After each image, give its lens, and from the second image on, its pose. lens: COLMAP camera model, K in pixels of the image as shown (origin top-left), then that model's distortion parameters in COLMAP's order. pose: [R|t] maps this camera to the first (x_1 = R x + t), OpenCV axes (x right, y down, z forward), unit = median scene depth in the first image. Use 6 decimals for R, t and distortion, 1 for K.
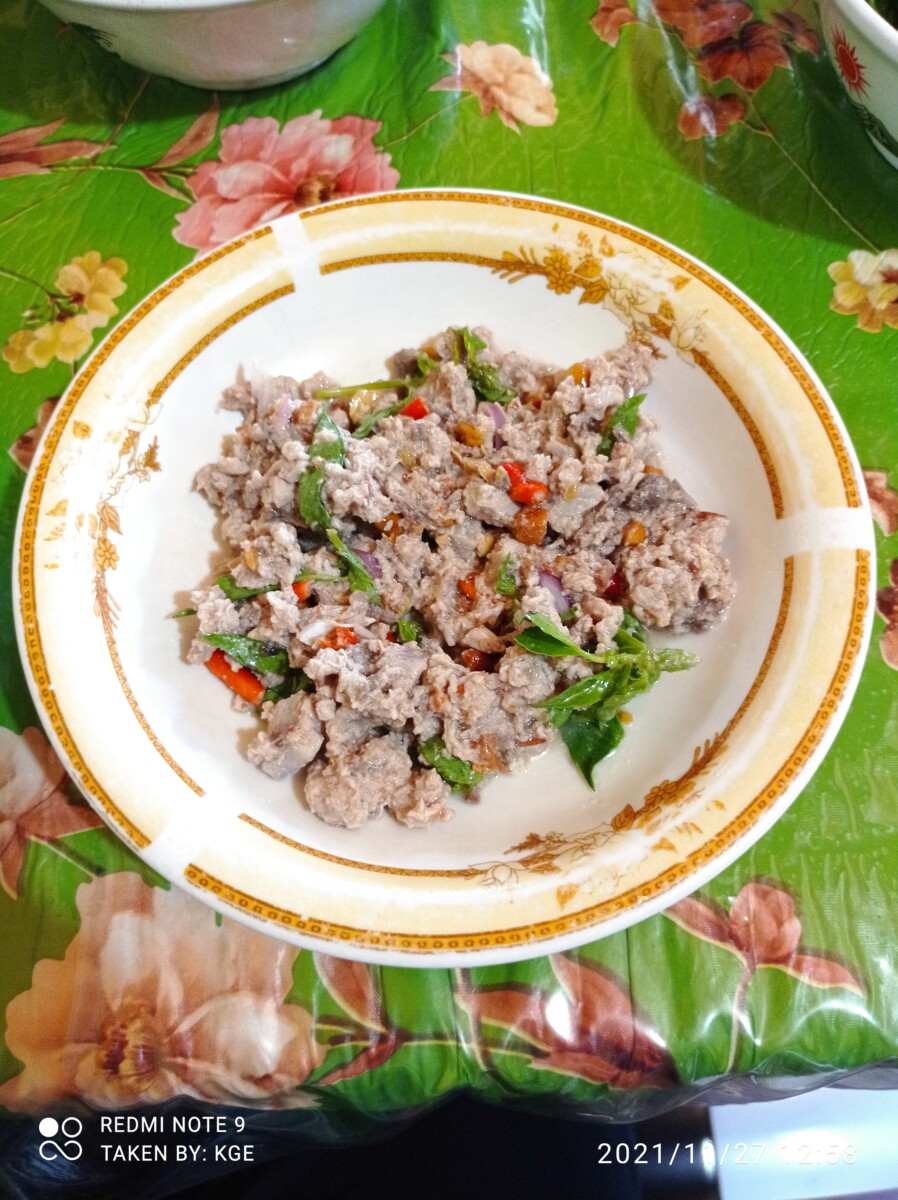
lens RADIAL K [[896.2, 0, 449.0], [0, 896.2, 600.0], [0, 0, 1]] dist [-0.001841, -0.005486]
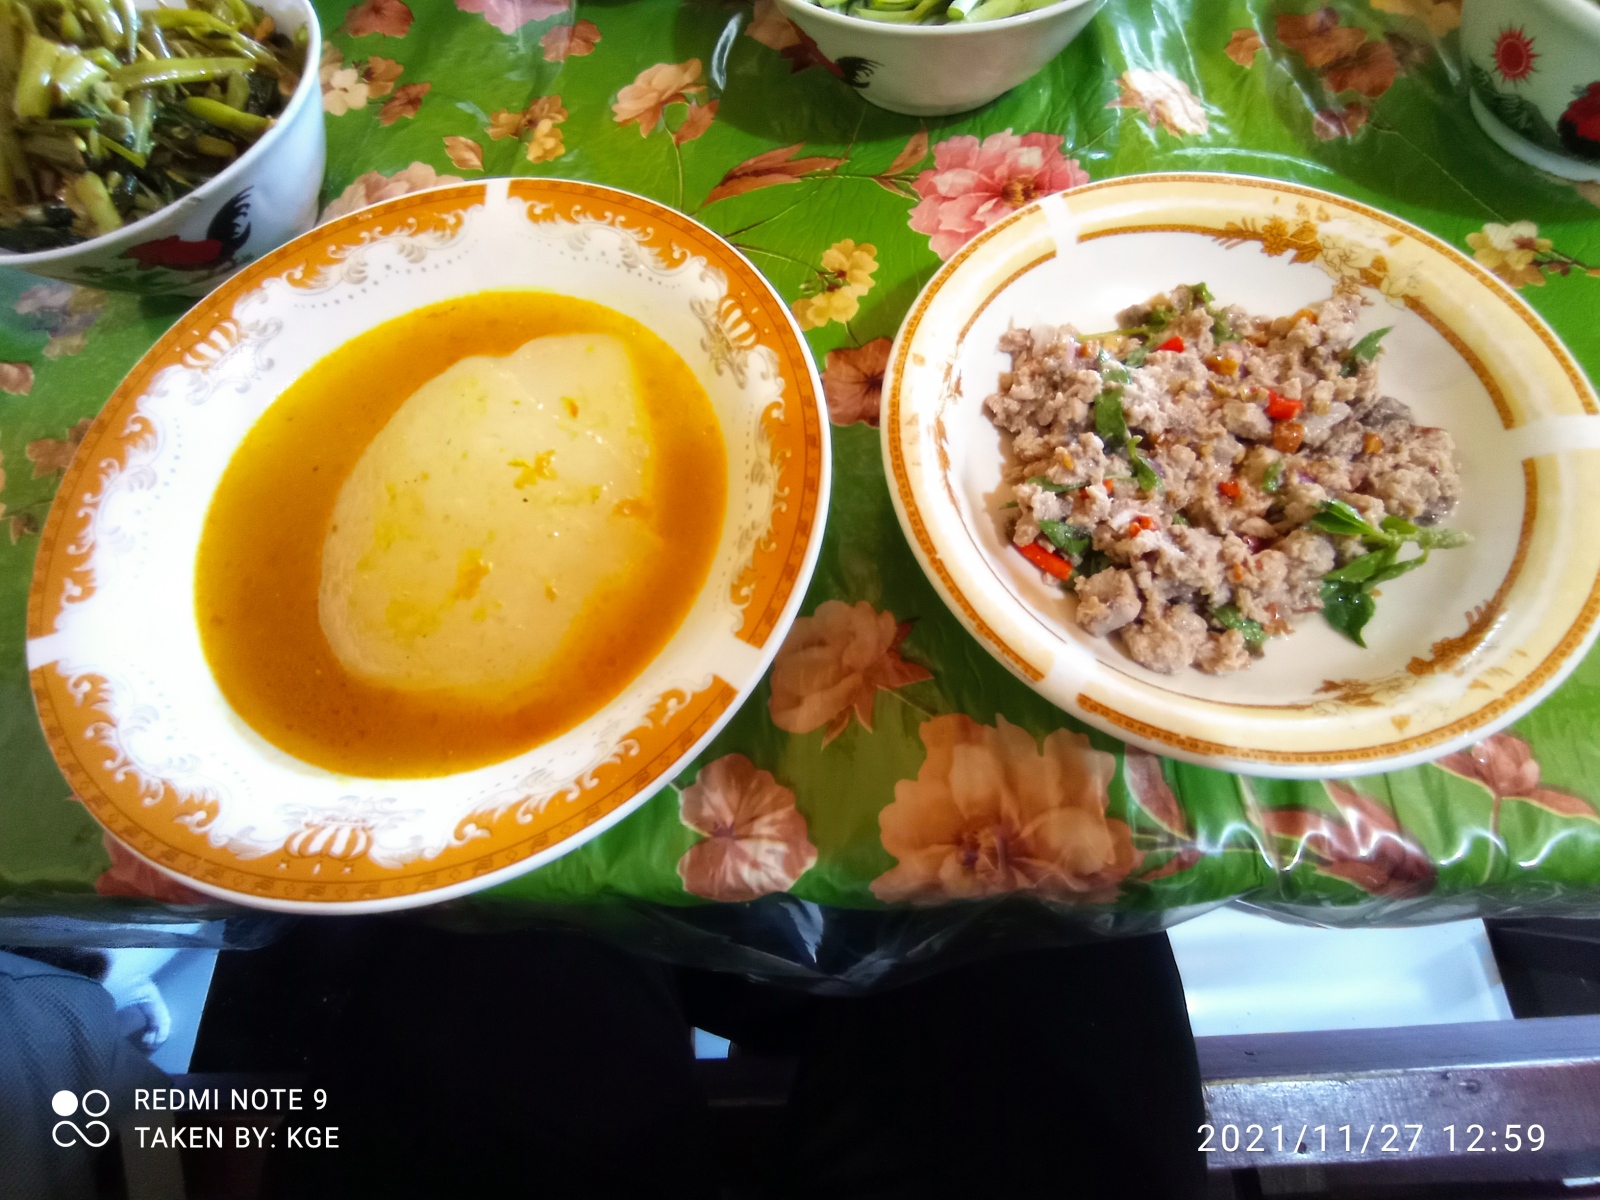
lens RADIAL K [[705.1, 0, 792.7], [0, 705.1, 585.4], [0, 0, 1]] dist [-0.043339, 0.026912]
pose [[0.997850, 0.007996, -0.065053, -0.507426], [-0.007522, 0.999943, 0.007526, 0.115108], [0.065109, -0.007021, 0.997853, 0.010419]]
